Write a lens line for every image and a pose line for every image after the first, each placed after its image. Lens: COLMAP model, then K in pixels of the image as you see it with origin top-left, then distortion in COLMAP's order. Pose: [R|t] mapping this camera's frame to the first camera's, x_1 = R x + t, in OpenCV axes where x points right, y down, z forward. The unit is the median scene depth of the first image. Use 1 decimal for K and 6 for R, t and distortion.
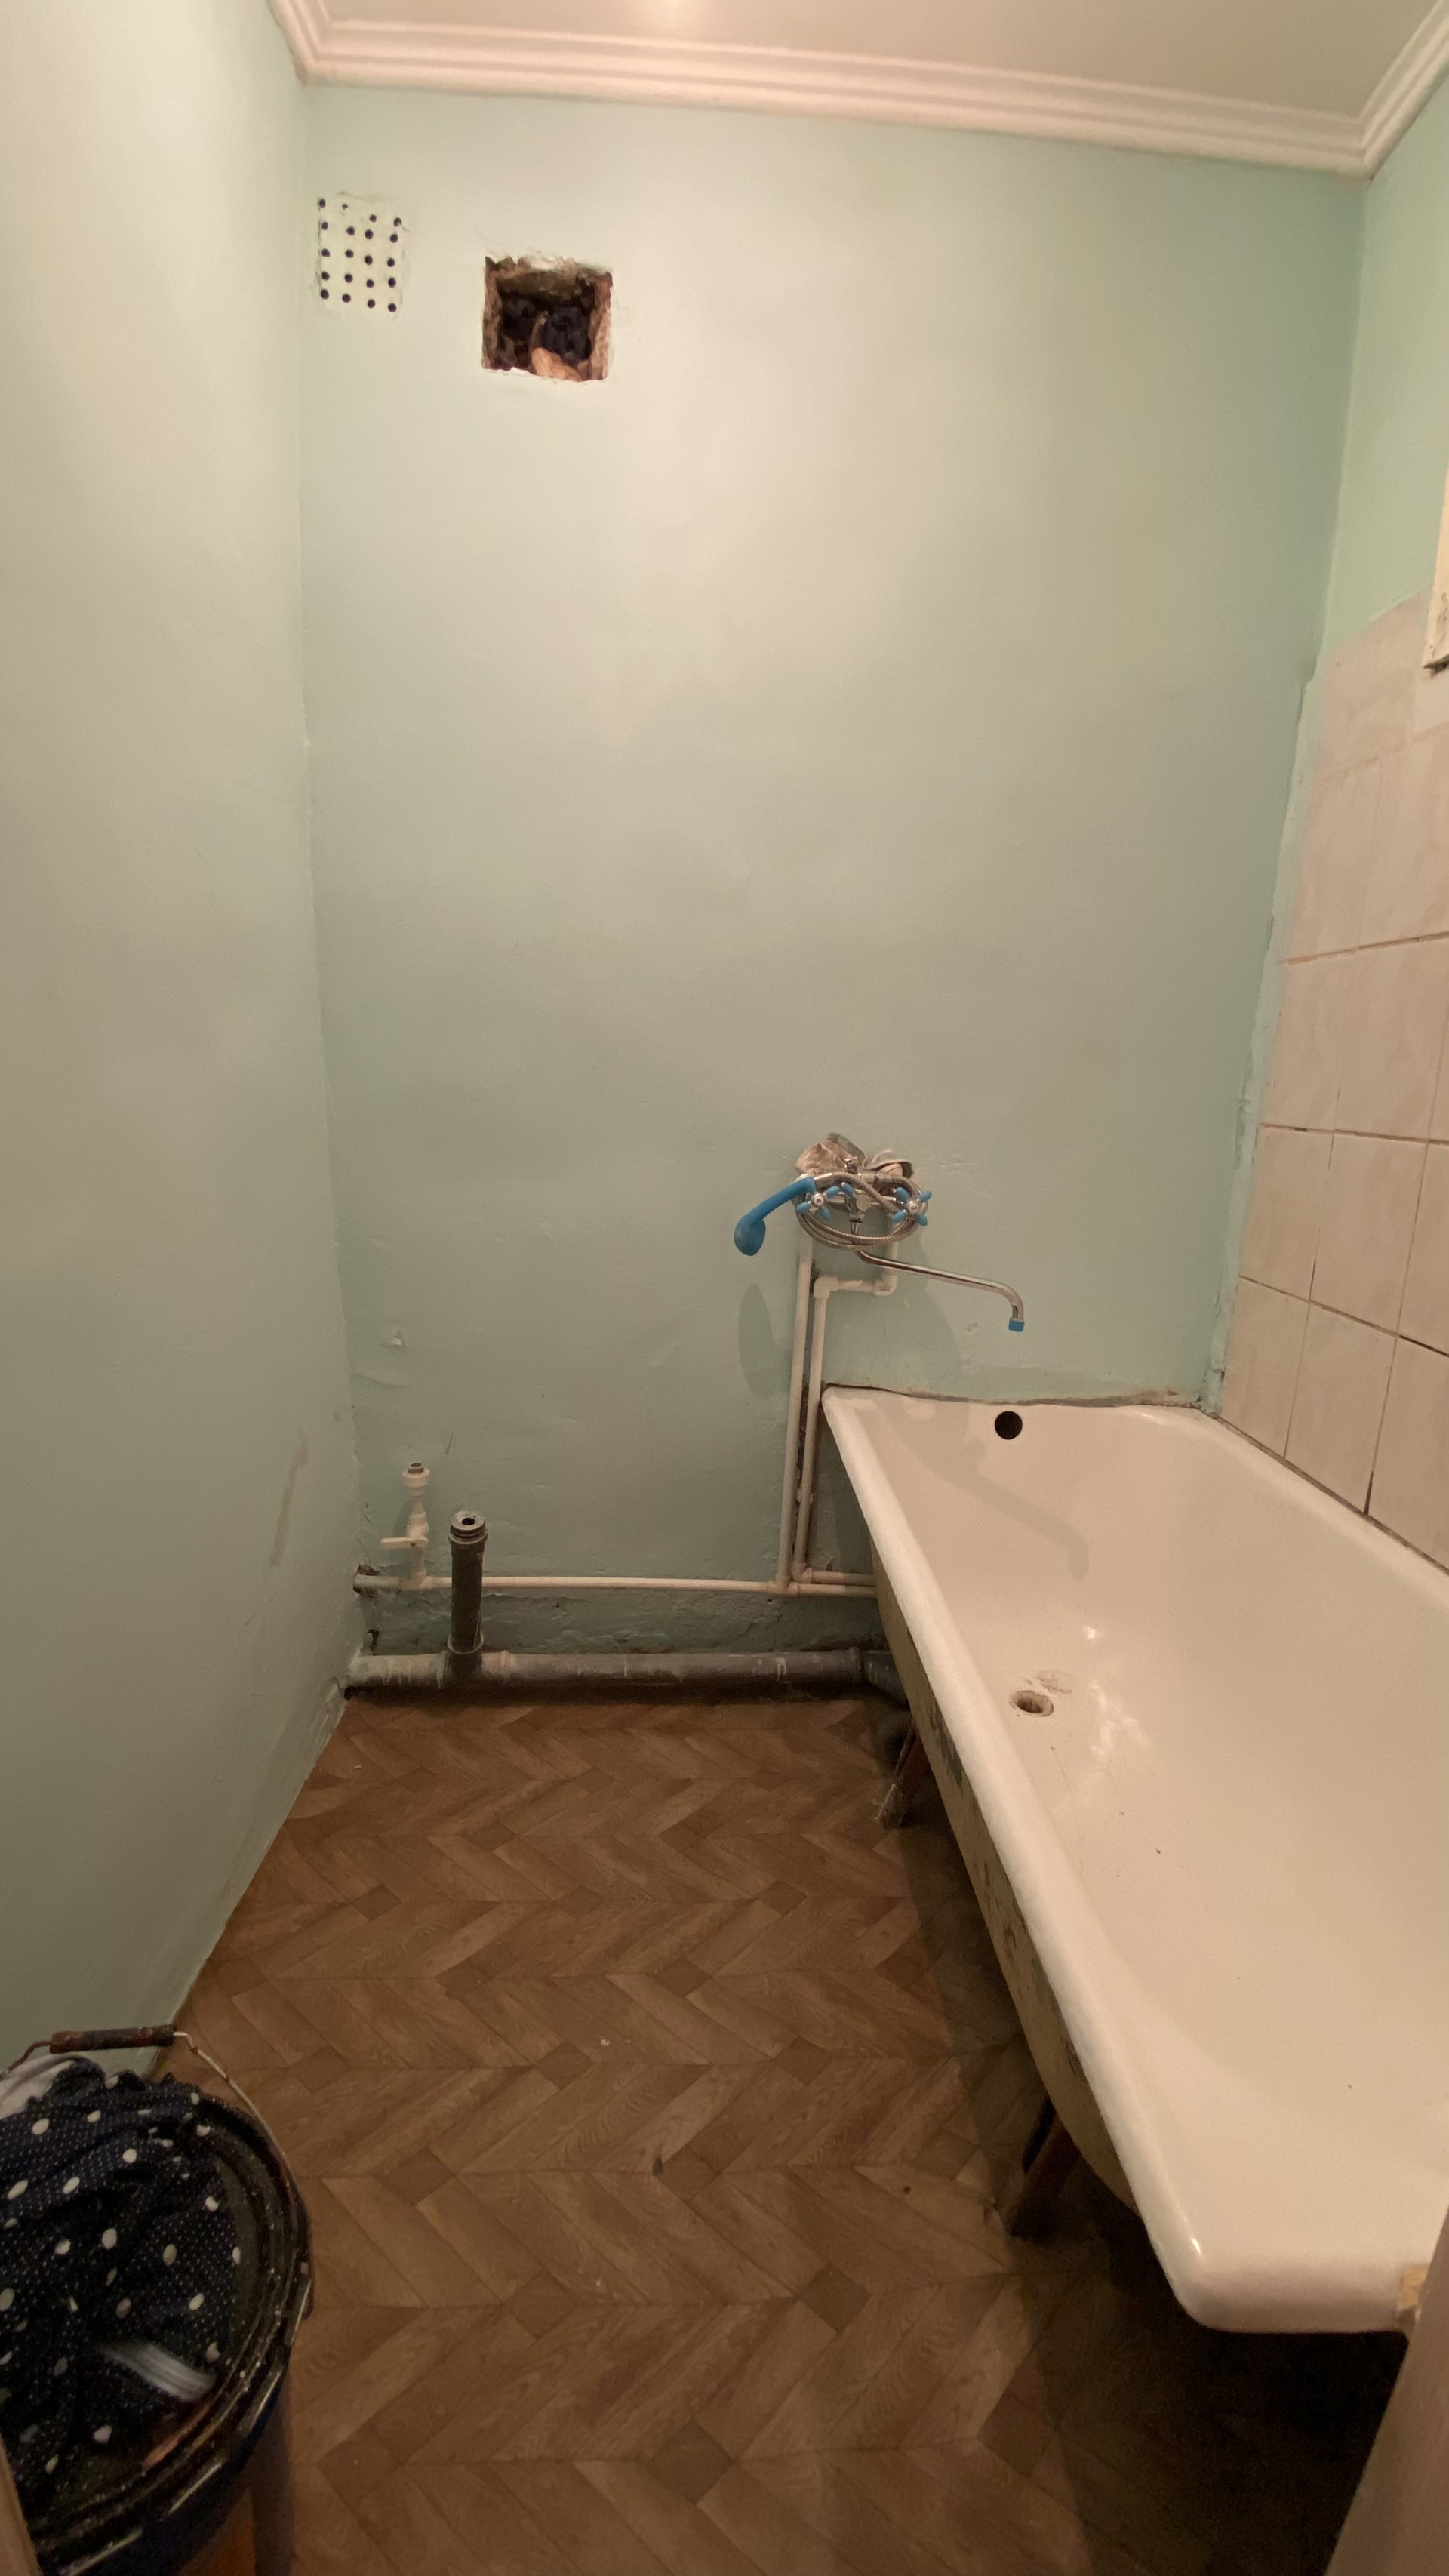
lens RADIAL K [[1045.8, 0, 731.2], [0, 1045.8, 1286.5], [0, 0, 1]] dist [0.031294, -0.026195]
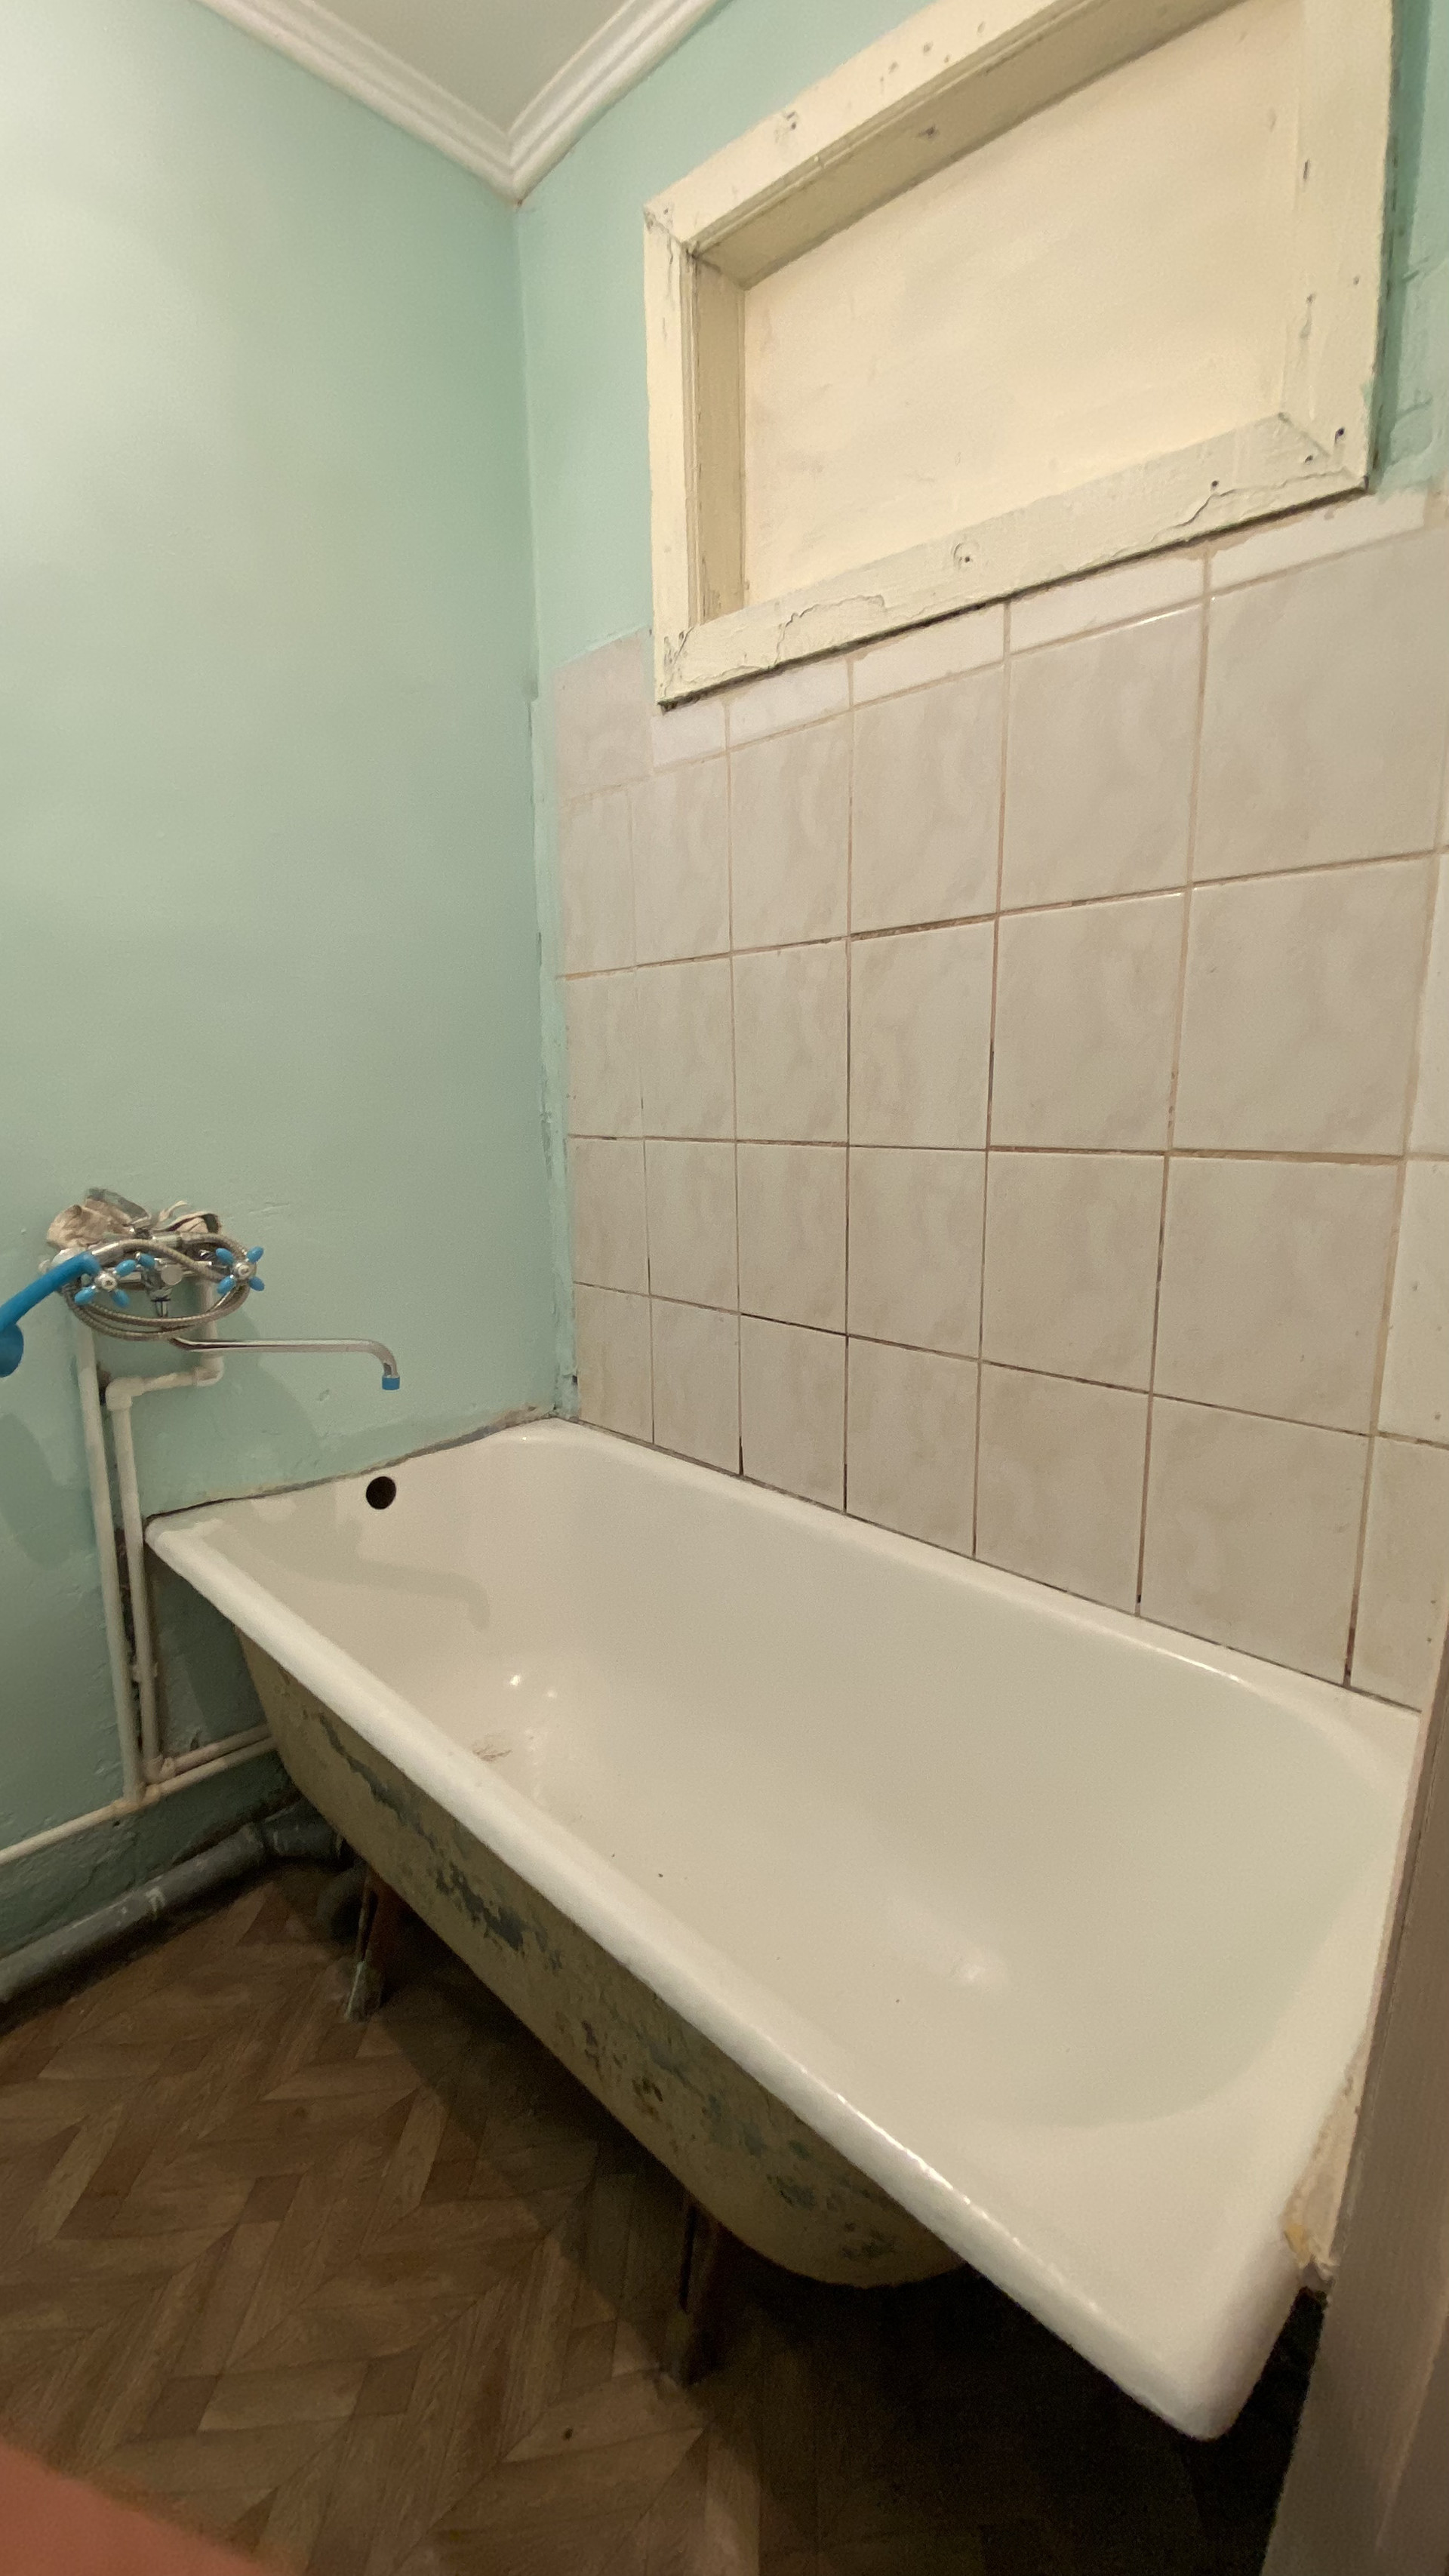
lens RADIAL K [[1032.4, 0, 793.5], [0, 1032.4, 1297.6], [0, 0, 1]] dist [0.038122, -0.033686]
pose [[0.718152, -0.180280, 0.672129, -0.055843], [0.182433, 0.980853, 0.068162, -0.030781], [-0.671548, 0.073668, 0.737290, 0.133051]]
